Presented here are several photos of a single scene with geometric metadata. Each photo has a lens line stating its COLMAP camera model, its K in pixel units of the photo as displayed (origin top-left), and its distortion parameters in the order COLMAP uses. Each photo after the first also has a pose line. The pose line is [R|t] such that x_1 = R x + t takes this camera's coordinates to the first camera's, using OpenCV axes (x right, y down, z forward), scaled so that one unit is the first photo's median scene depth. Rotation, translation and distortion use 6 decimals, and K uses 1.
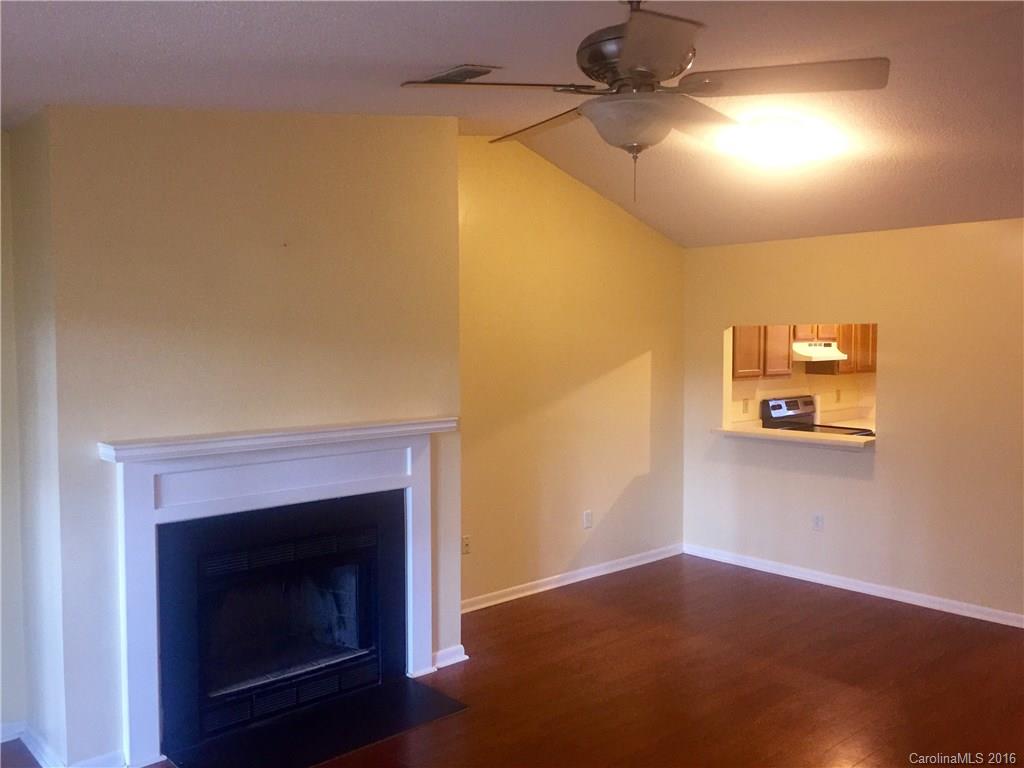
lens RADIAL K [[864.2, 0, 512.0], [0, 864.2, 384.0], [0, 0, 1]] dist [-0.004649, -0.002694]
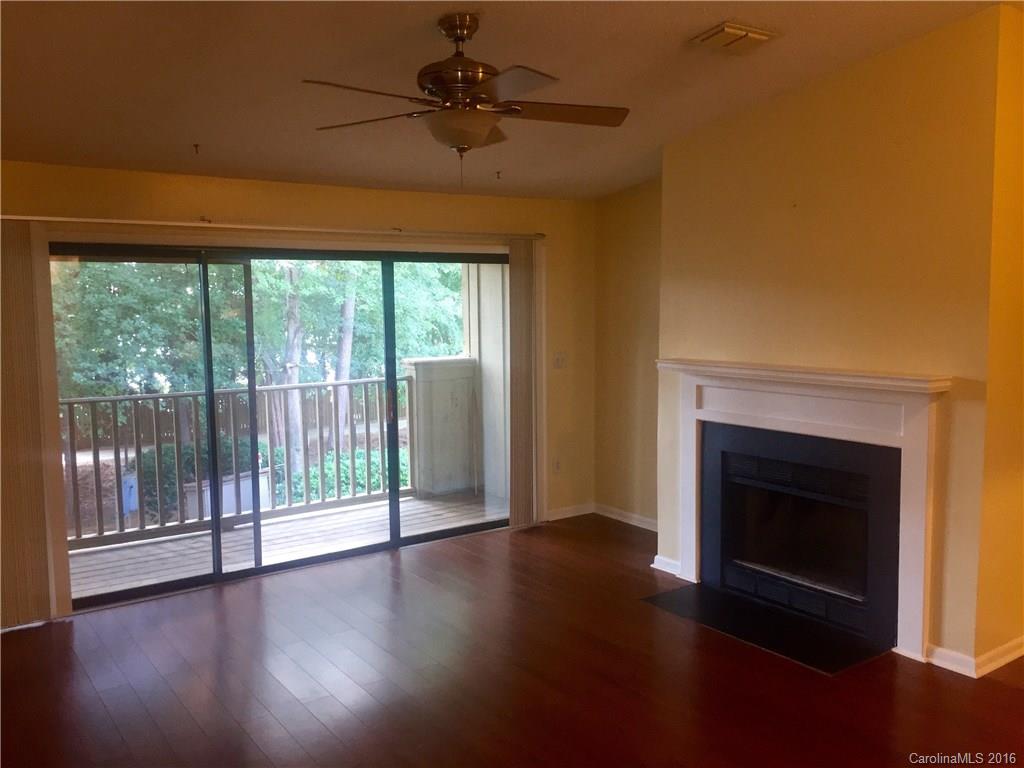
lens RADIAL K [[864.2, 0, 512.0], [0, 864.2, 384.0], [0, 0, 1]] dist [-0.004649, -0.002694]
pose [[-0.128337, 0.101744, -0.986498, 0.826697], [-0.039334, 0.993419, 0.107574, -0.030608], [0.990950, 0.052608, -0.123490, 0.689836]]
